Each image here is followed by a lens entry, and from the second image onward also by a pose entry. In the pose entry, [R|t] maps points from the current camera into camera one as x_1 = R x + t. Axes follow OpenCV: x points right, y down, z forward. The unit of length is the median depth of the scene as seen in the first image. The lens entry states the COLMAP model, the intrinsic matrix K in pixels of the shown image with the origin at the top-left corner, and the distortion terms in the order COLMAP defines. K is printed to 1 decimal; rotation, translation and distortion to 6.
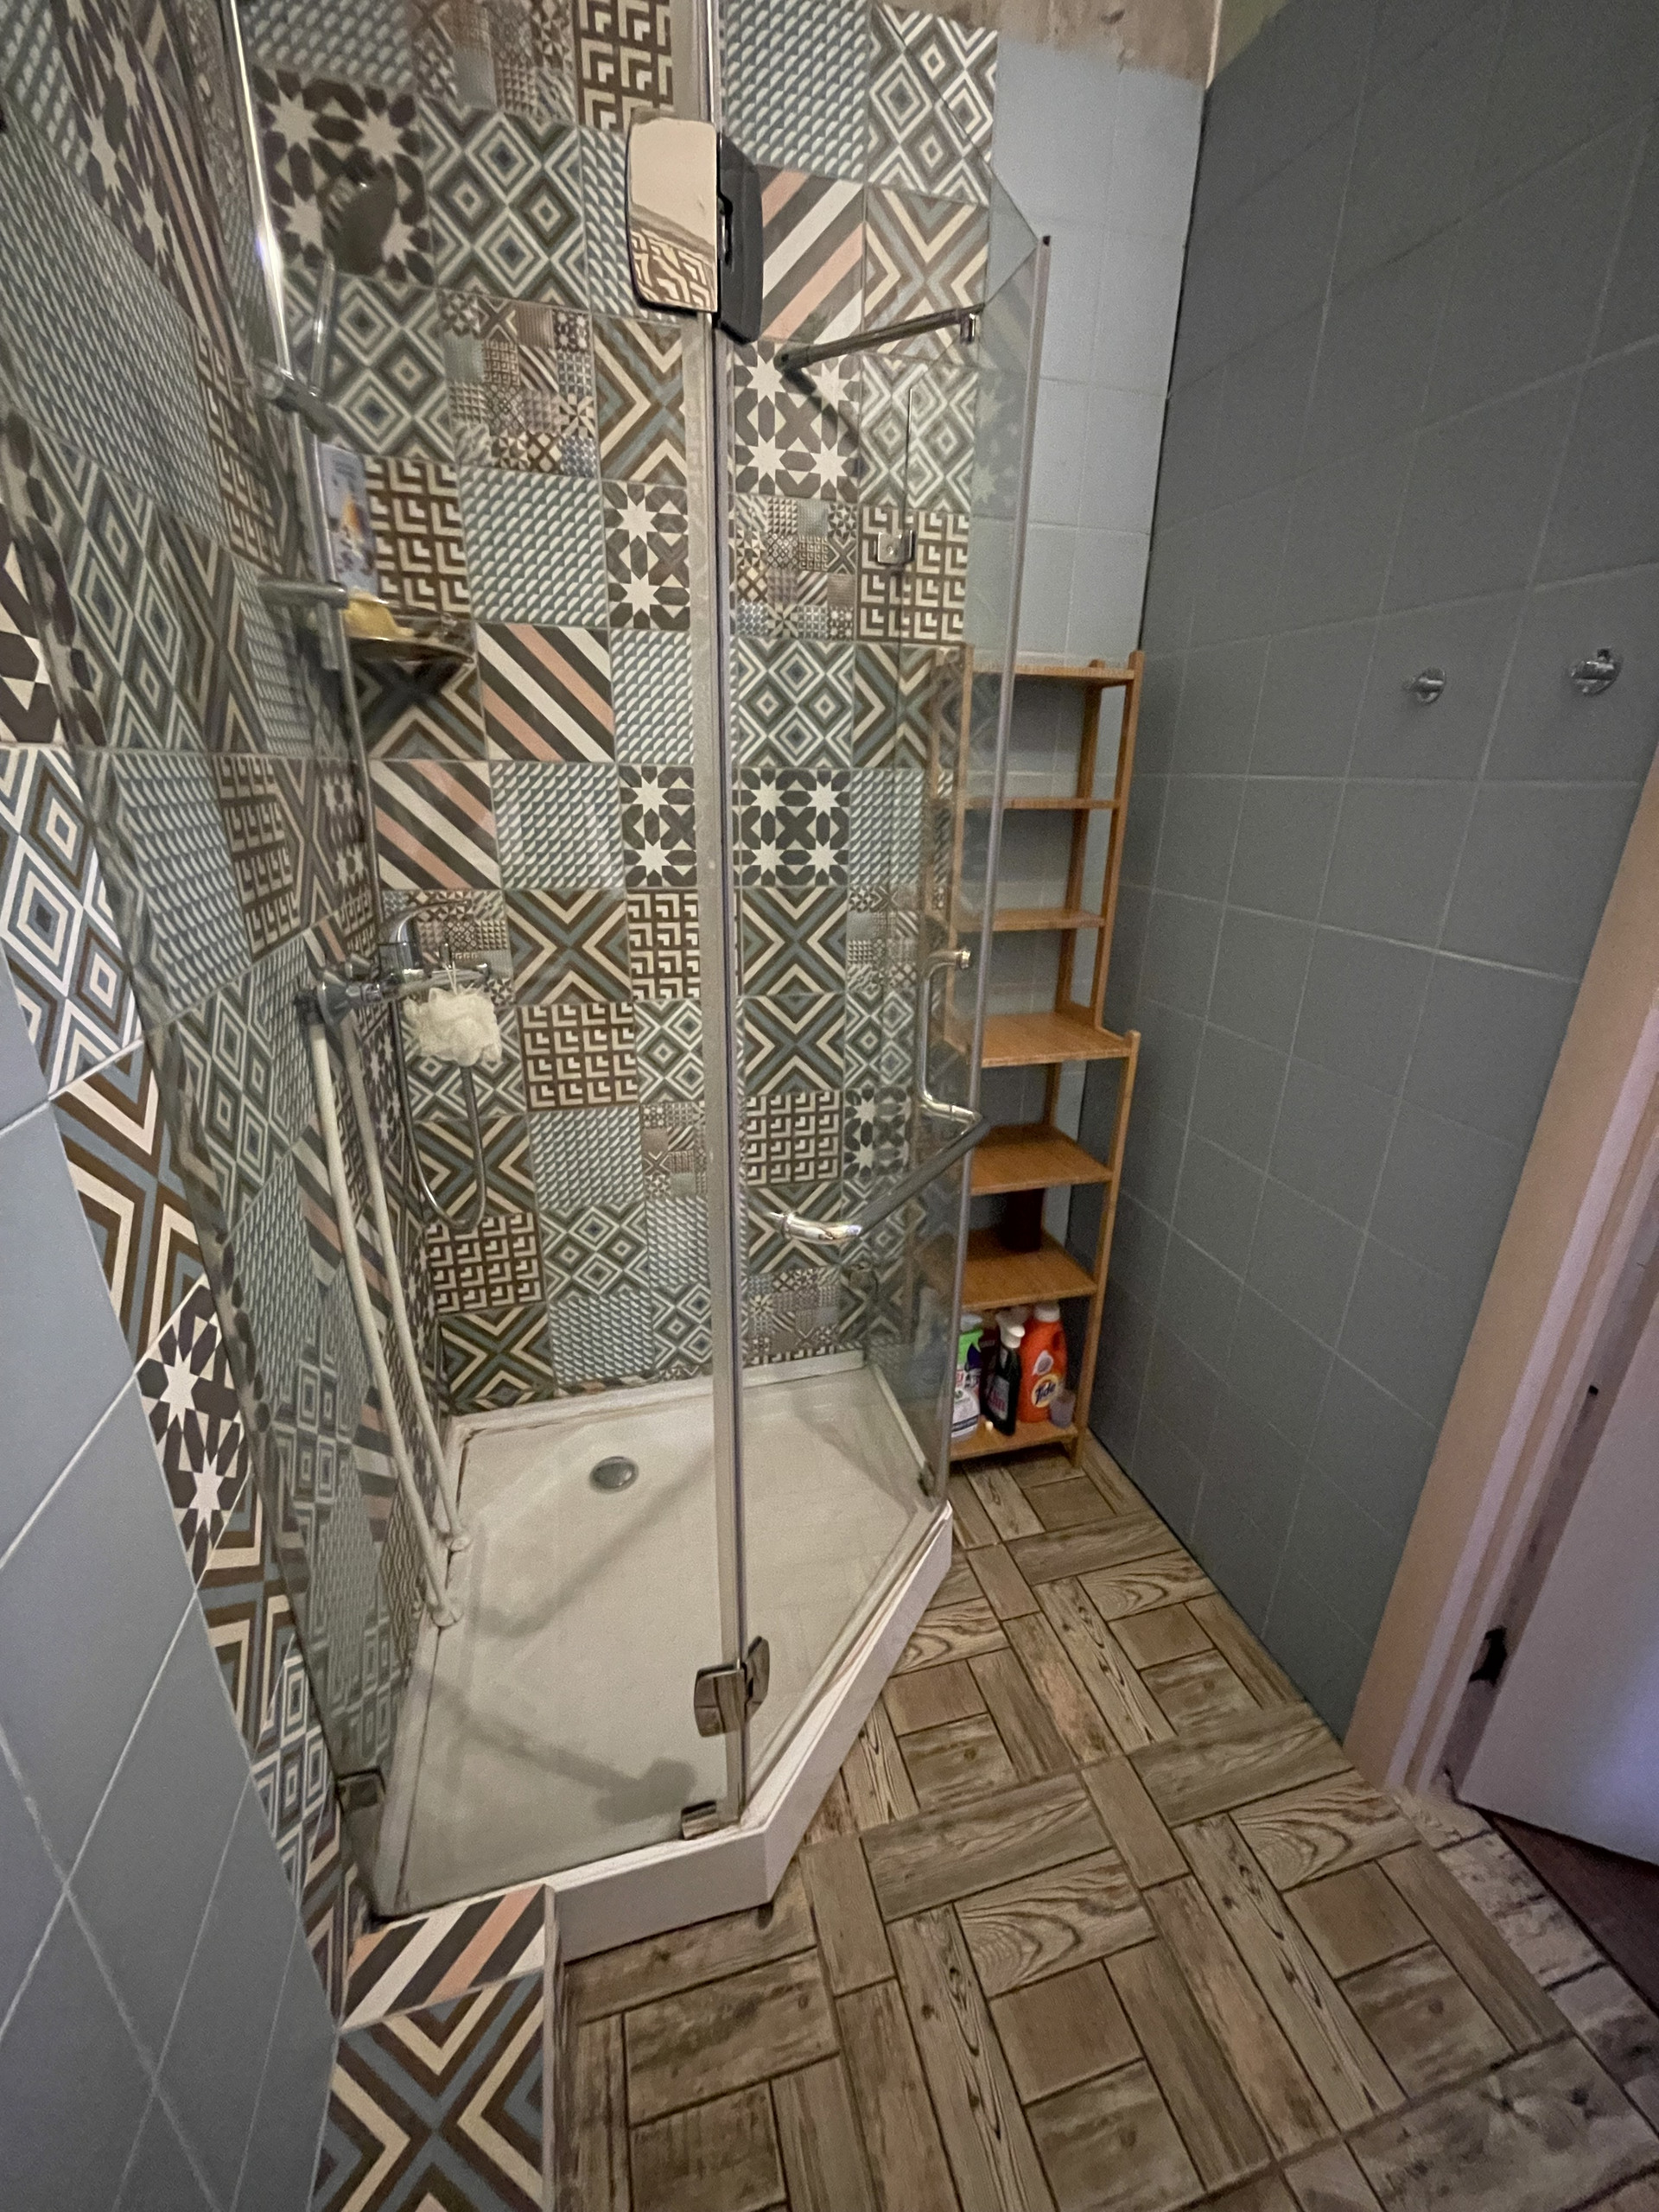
lens RADIAL K [[891.0, 0, 841.2], [0, 891.0, 1106.7], [0, 0, 1]] dist [0.005404, -0.002534]
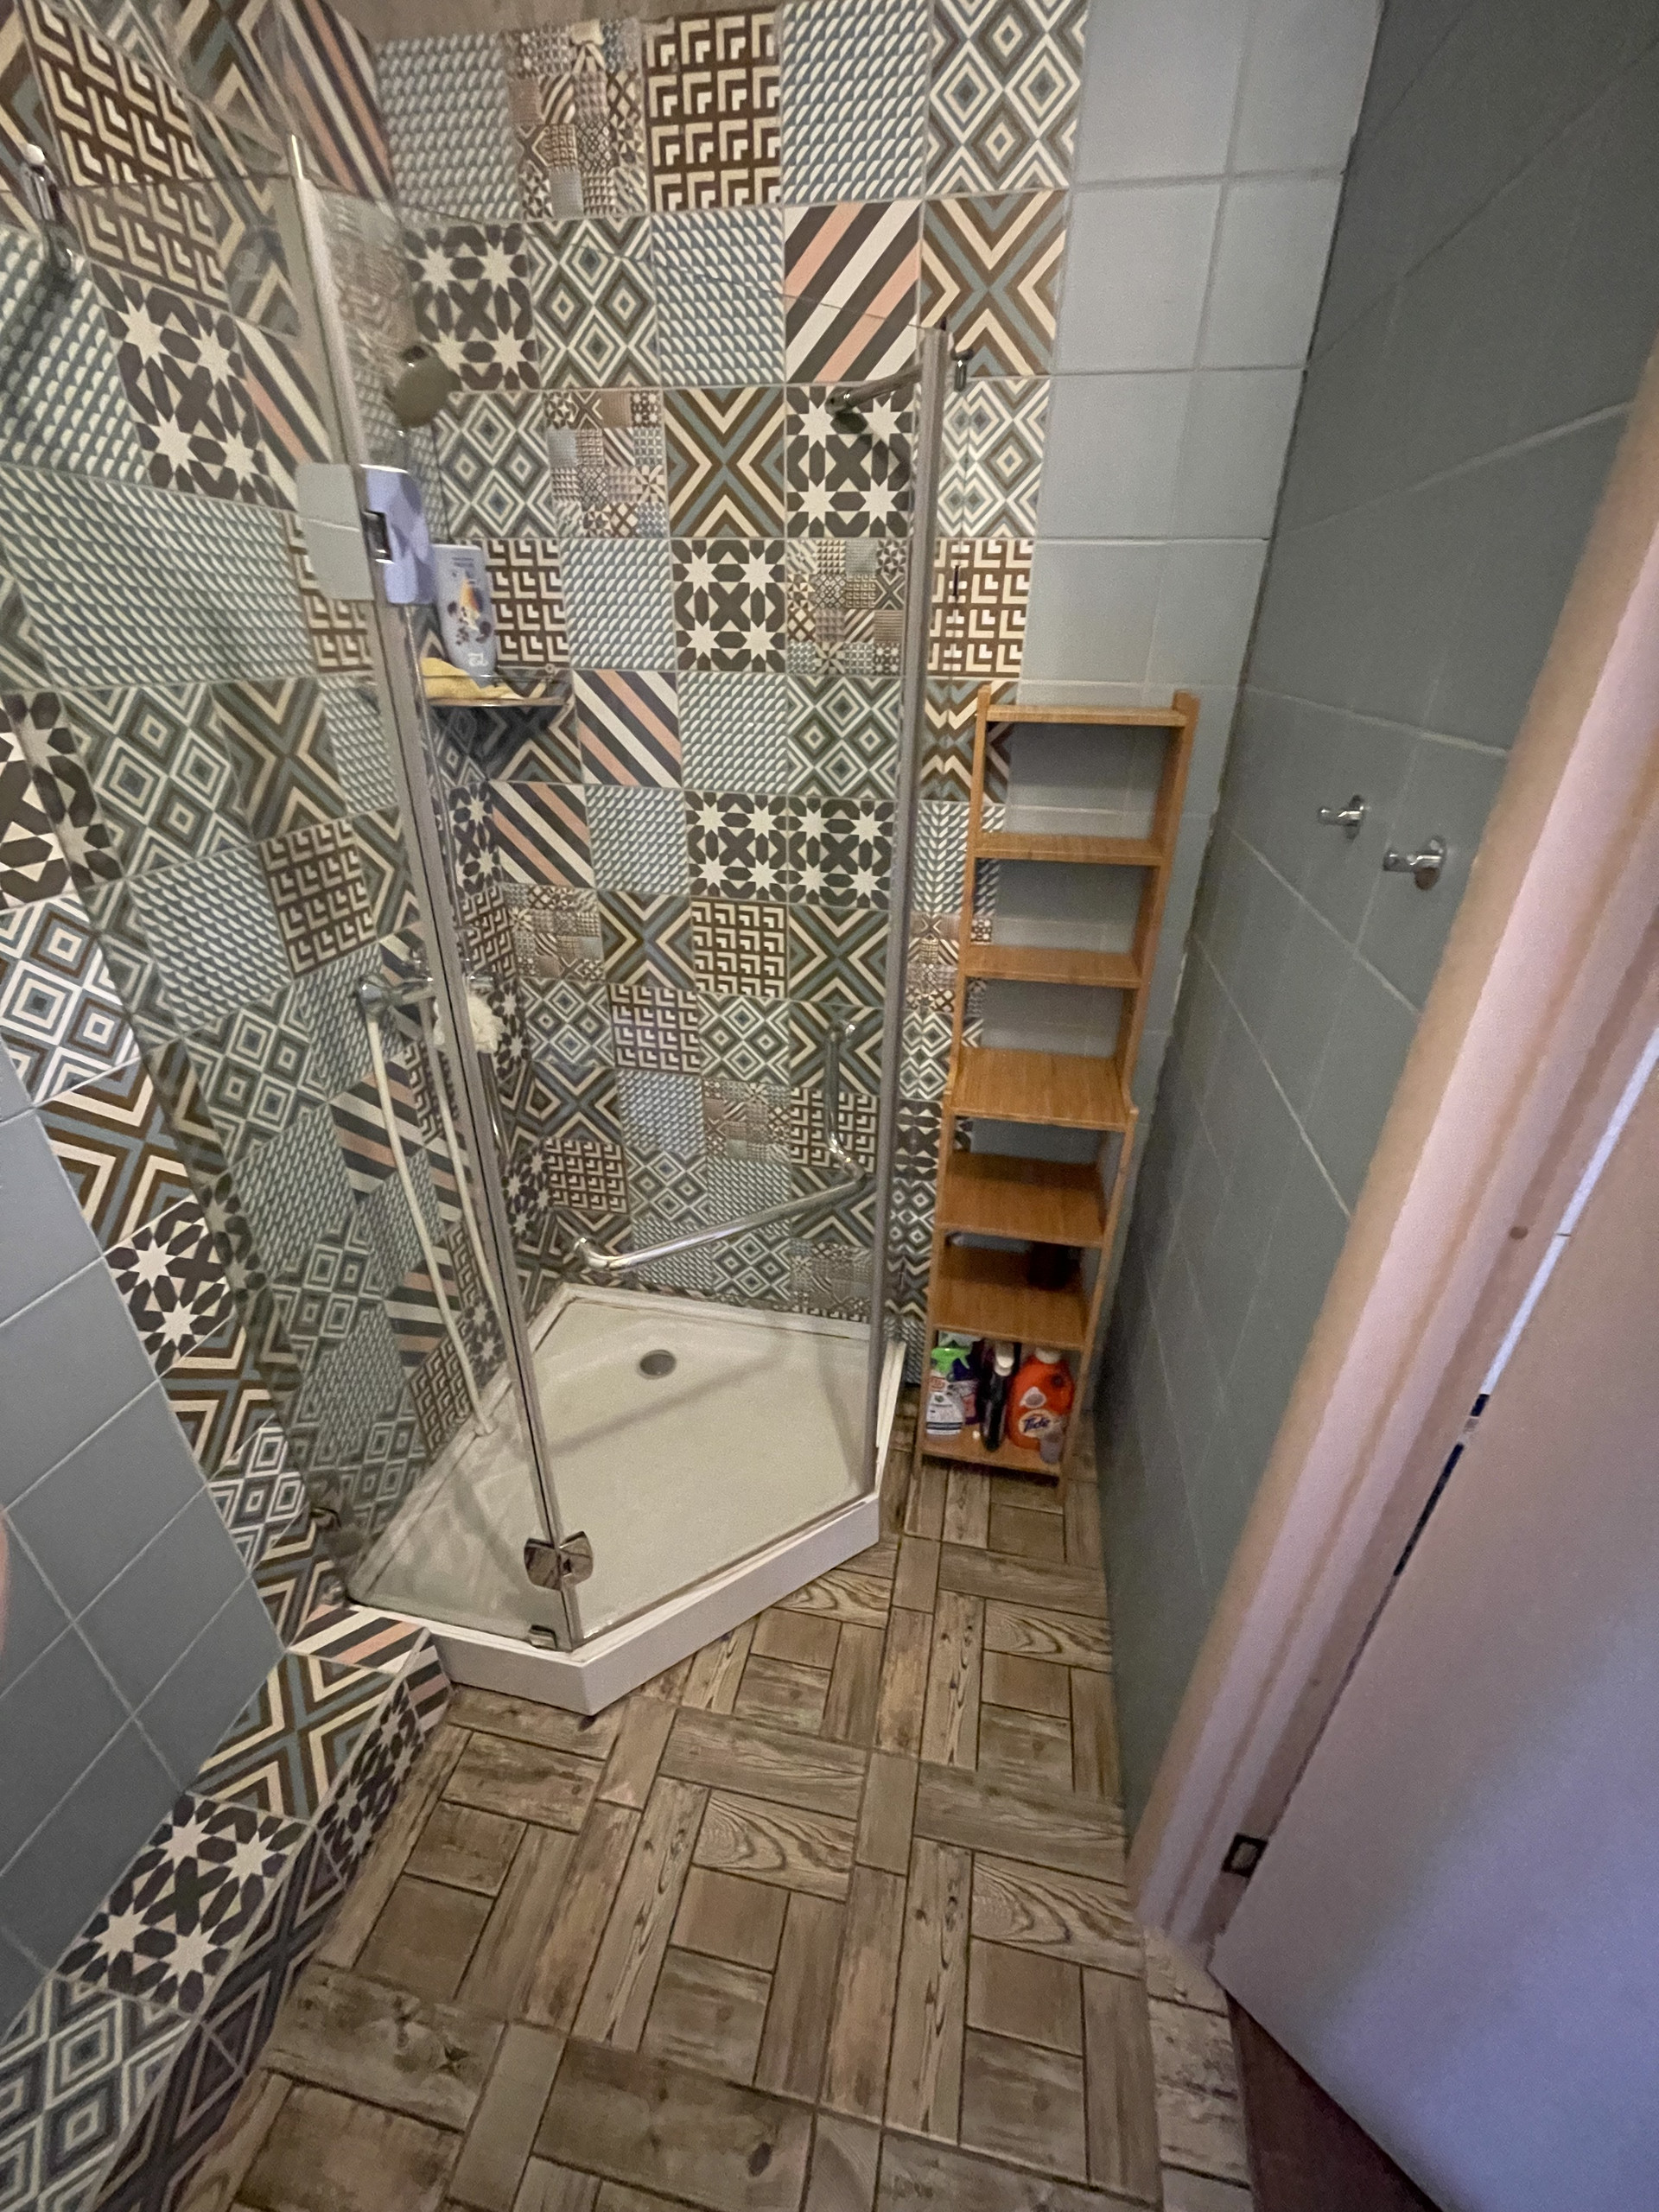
lens RADIAL K [[891.0, 0, 831.9], [0, 891.0, 1109.1], [0, 0, 1]] dist [0.005404, -0.002534]
pose [[0.892155, 0.209116, -0.400412, 0.515427], [-0.157615, 0.974794, 0.157907, -0.221242], [0.423340, -0.077767, 0.902627, 0.026195]]
